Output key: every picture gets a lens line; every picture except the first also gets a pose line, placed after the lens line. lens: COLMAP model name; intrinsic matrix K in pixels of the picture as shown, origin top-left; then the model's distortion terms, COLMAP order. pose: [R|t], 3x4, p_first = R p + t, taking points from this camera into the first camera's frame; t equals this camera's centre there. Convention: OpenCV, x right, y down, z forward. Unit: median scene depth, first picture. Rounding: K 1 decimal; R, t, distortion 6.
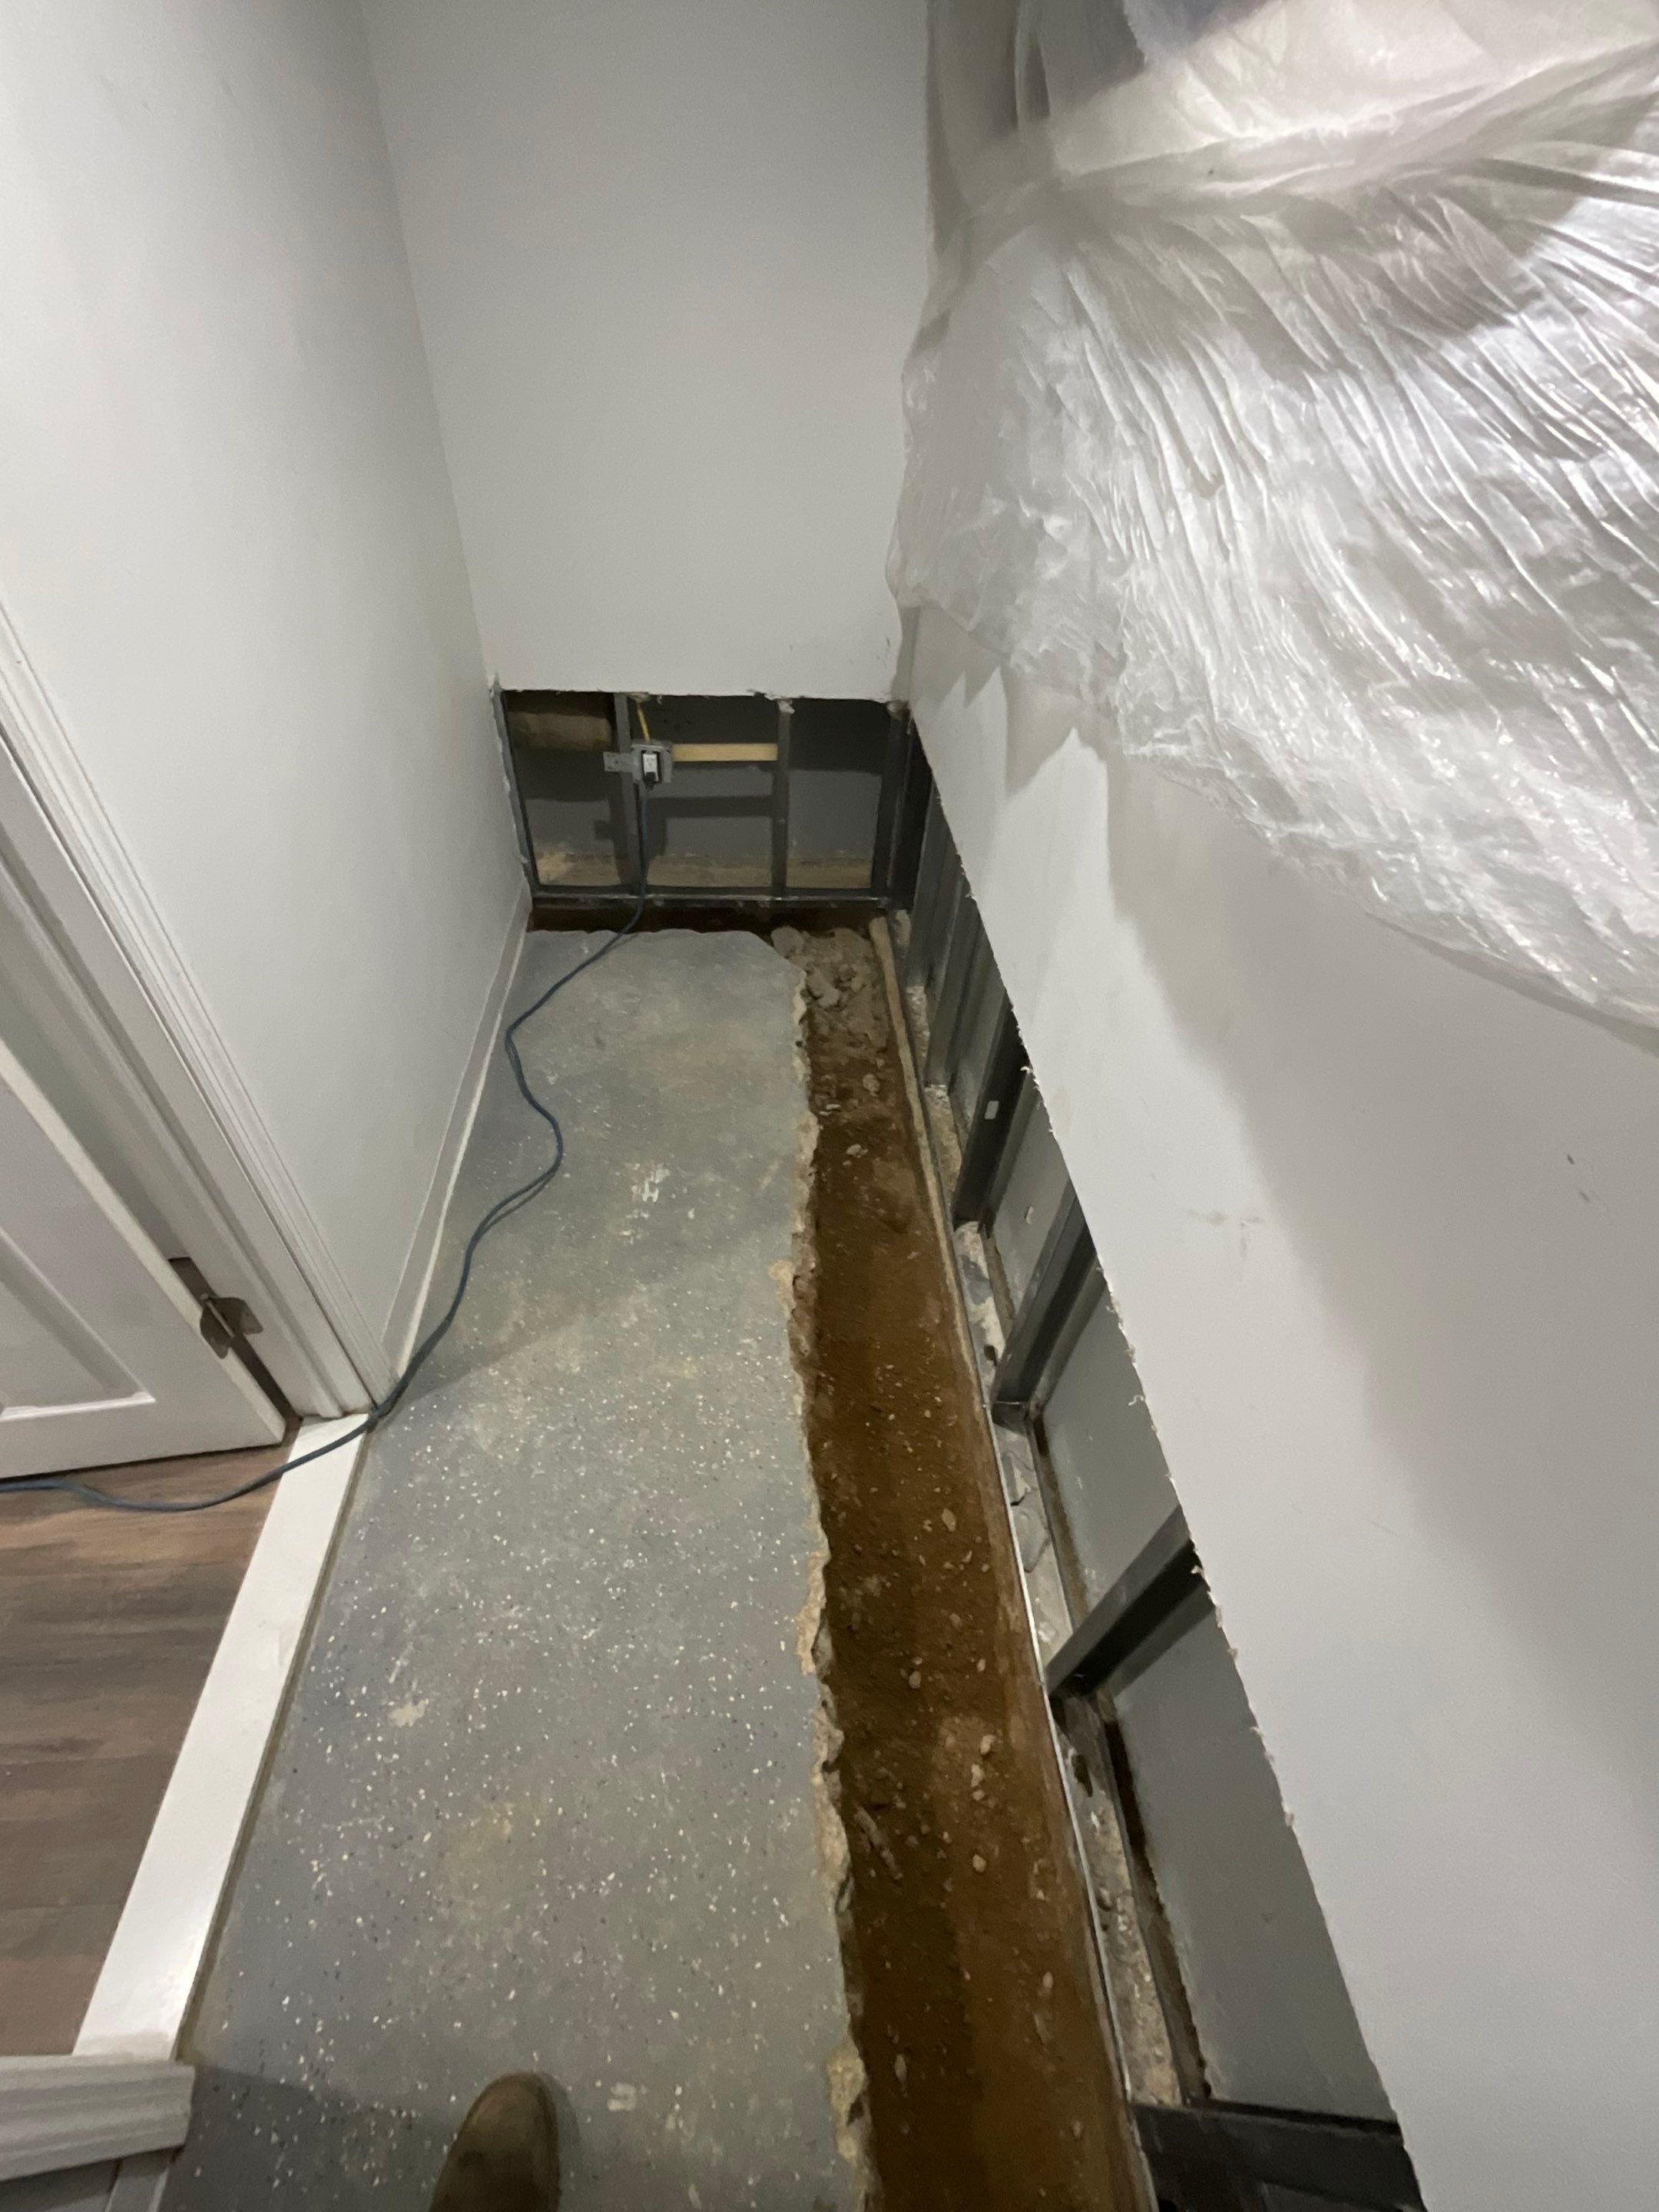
lens RADIAL K [[902.6, 0, 829.5], [0, 902.6, 1105.6], [0, 0, 1]] dist [0.002472, -0.000440]
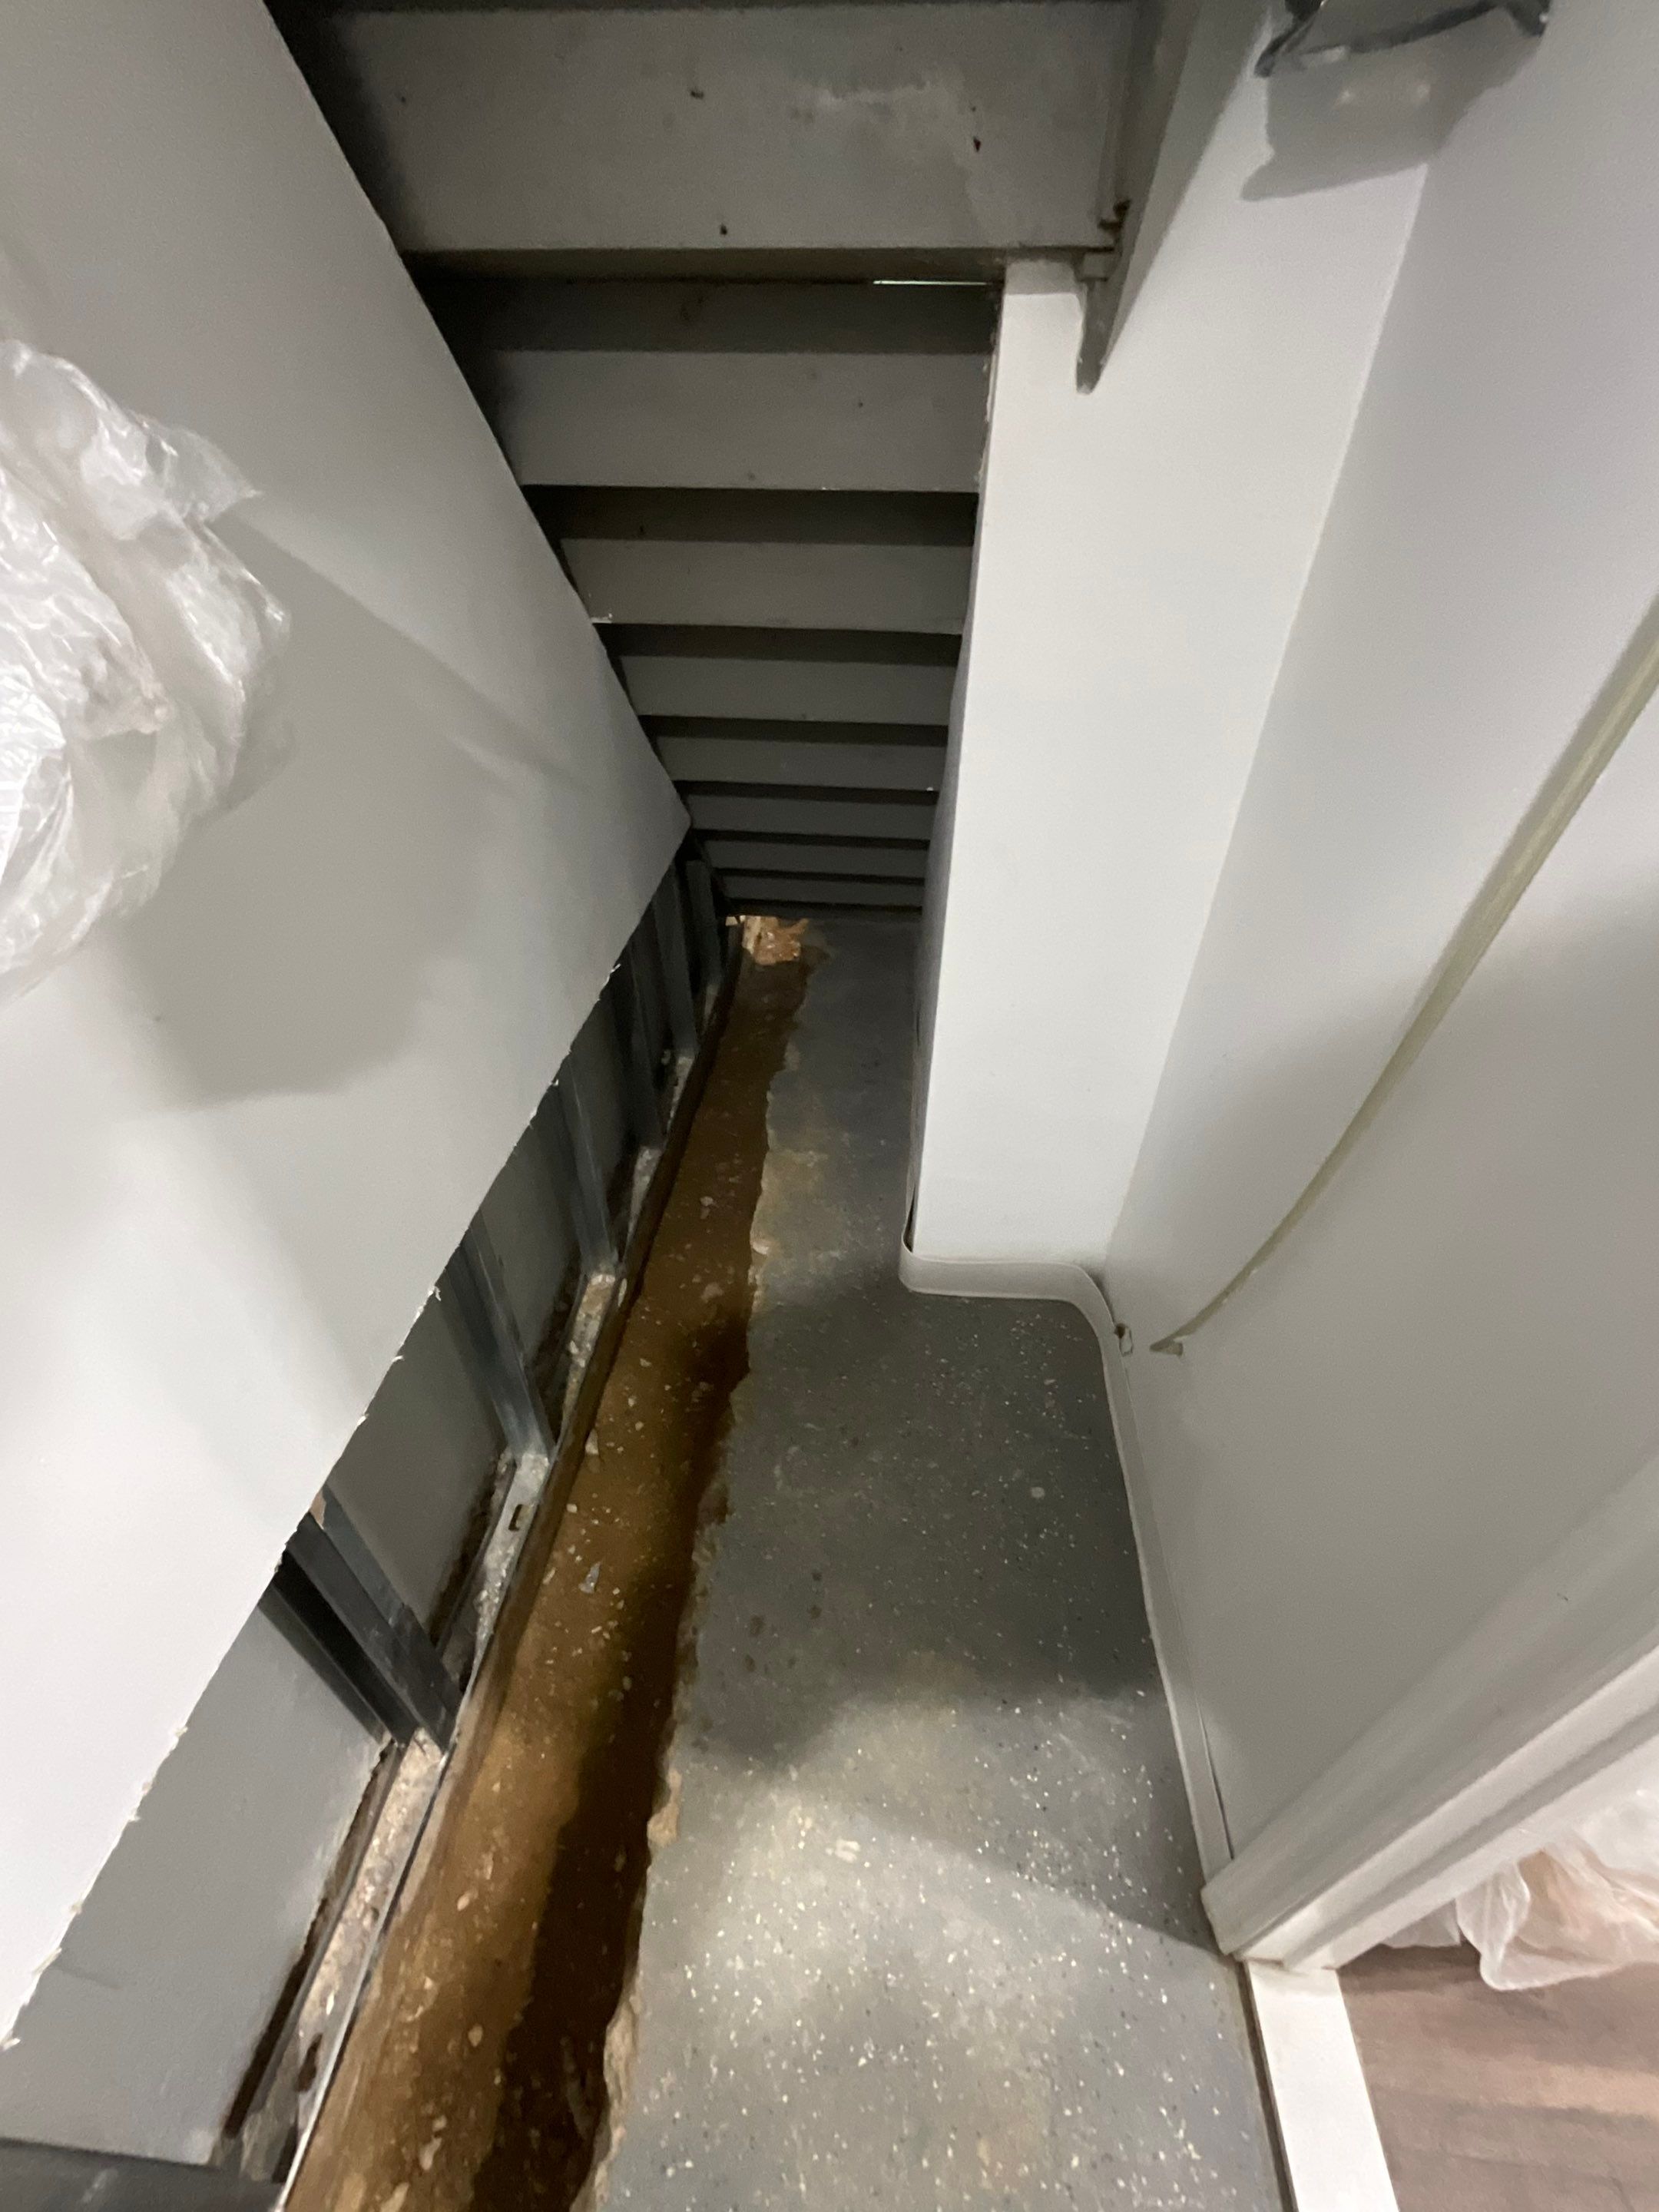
lens RADIAL K [[902.6, 0, 831.7], [0, 902.6, 1108.7], [0, 0, 1]] dist [0.002472, -0.000440]
pose [[-0.983967, -0.157612, 0.083465, -0.134983], [0.060388, 0.145918, 0.987452, -0.200072], [-0.167814, 0.976661, -0.134061, 0.181595]]
